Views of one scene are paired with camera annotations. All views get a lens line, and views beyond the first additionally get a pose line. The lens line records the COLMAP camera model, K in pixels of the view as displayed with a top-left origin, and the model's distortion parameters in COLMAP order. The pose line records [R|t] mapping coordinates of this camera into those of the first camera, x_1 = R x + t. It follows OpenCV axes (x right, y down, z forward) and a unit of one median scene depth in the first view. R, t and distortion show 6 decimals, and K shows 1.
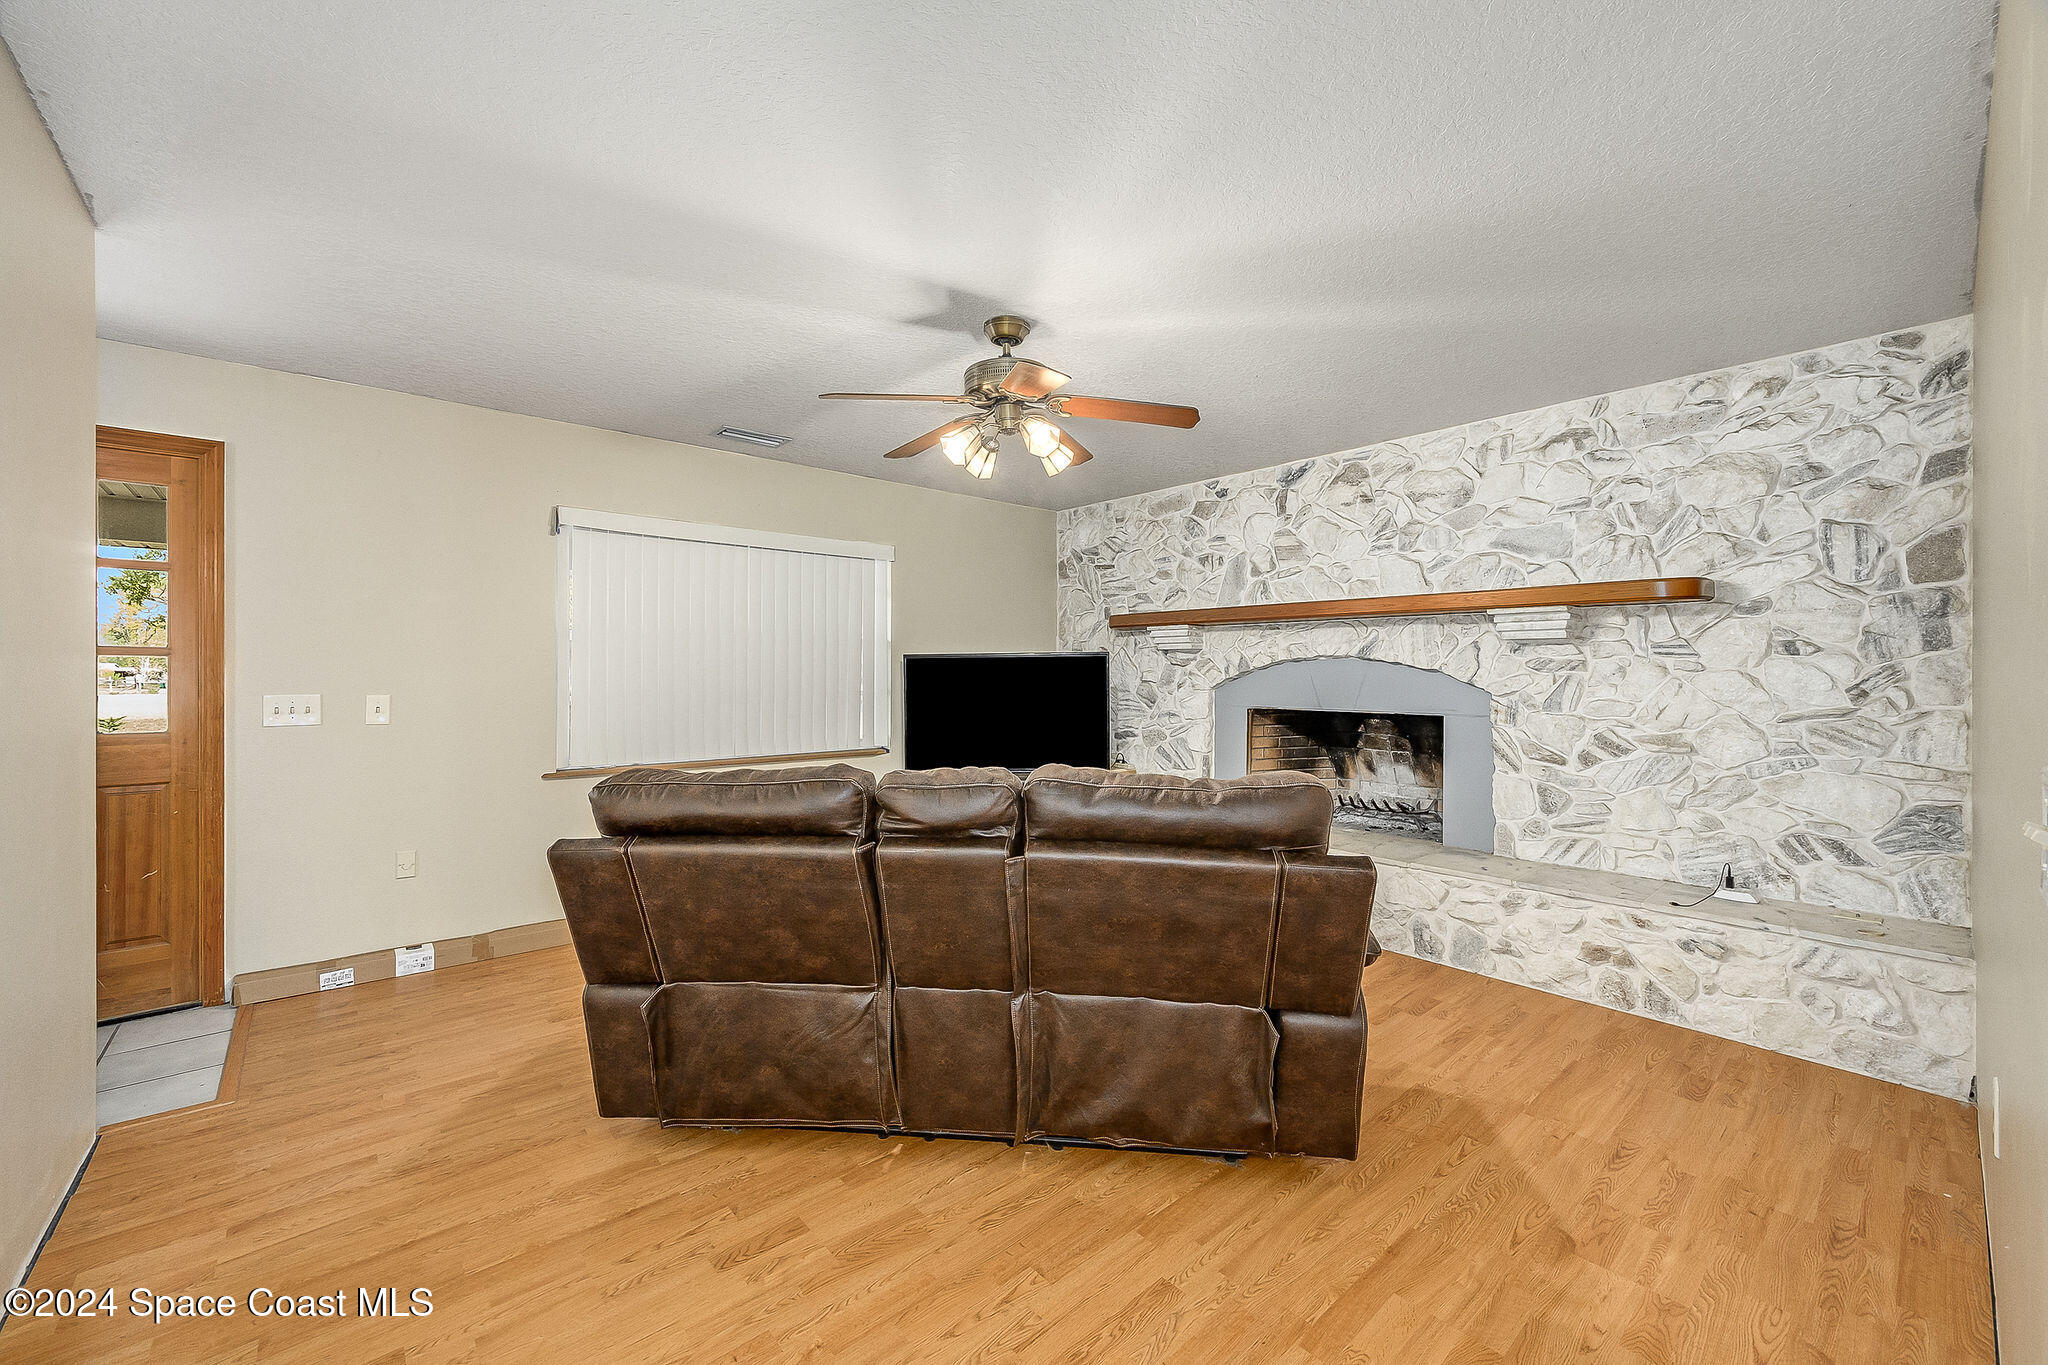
lens RADIAL K [[814.2, 0, 1019.8], [0, 814.2, 681.6], [0, 0, 1]] dist [-0.001151, -0.000028]
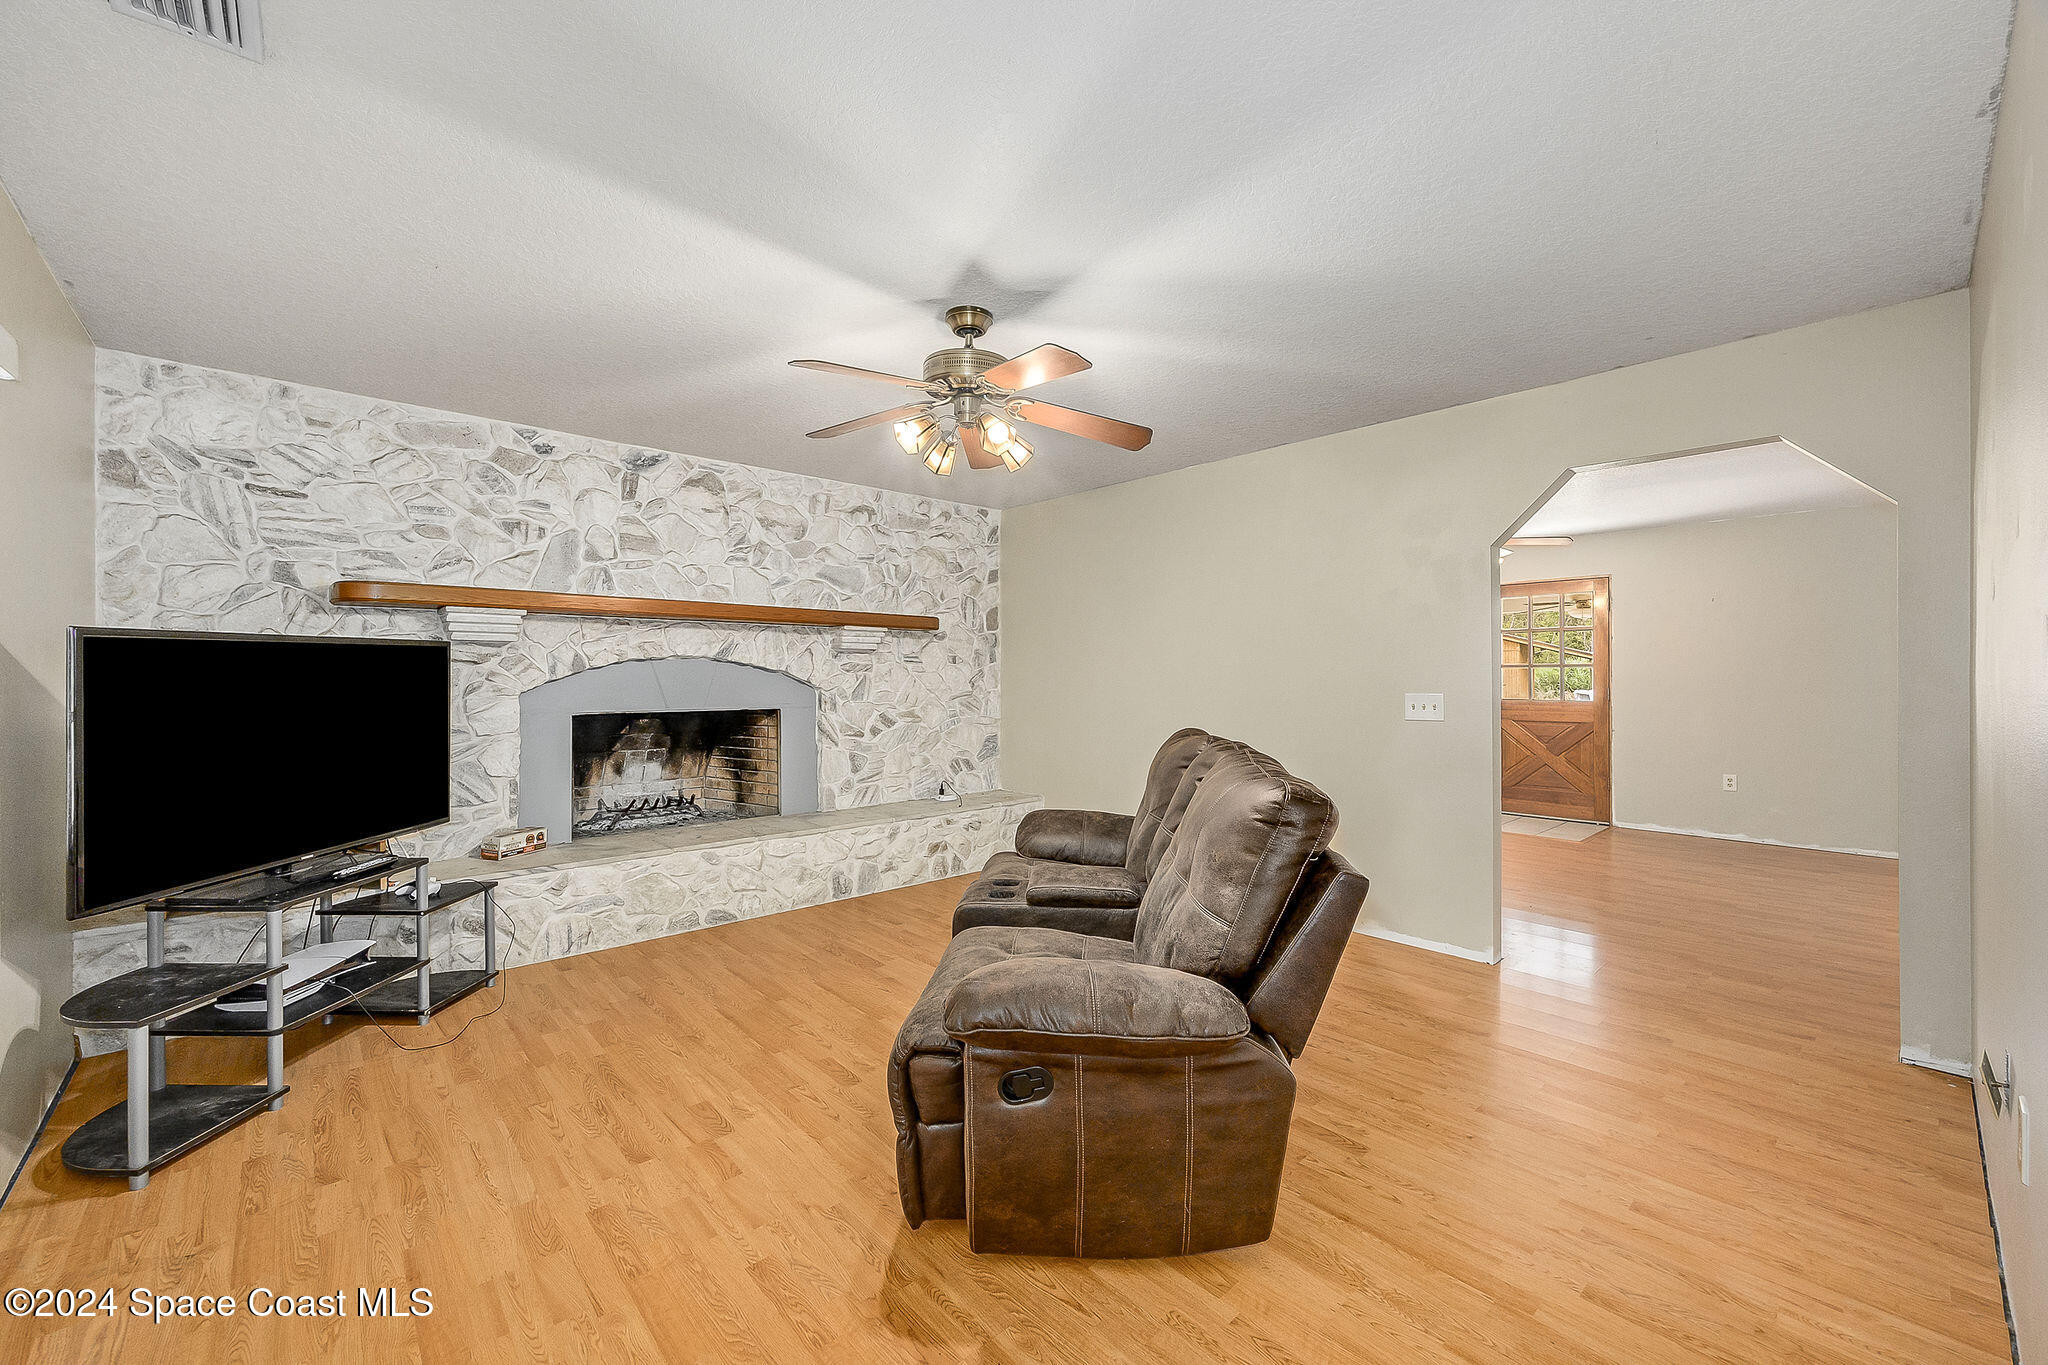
lens RADIAL K [[814.2, 0, 1019.8], [0, 814.2, 681.6], [0, 0, 1]] dist [-0.001151, -0.000028]
pose [[-0.027359, -0.009929, 0.999576, -0.783066], [0.010323, 0.999895, 0.010214, -0.007679], [-0.999572, 0.010598, -0.027253, 0.764220]]
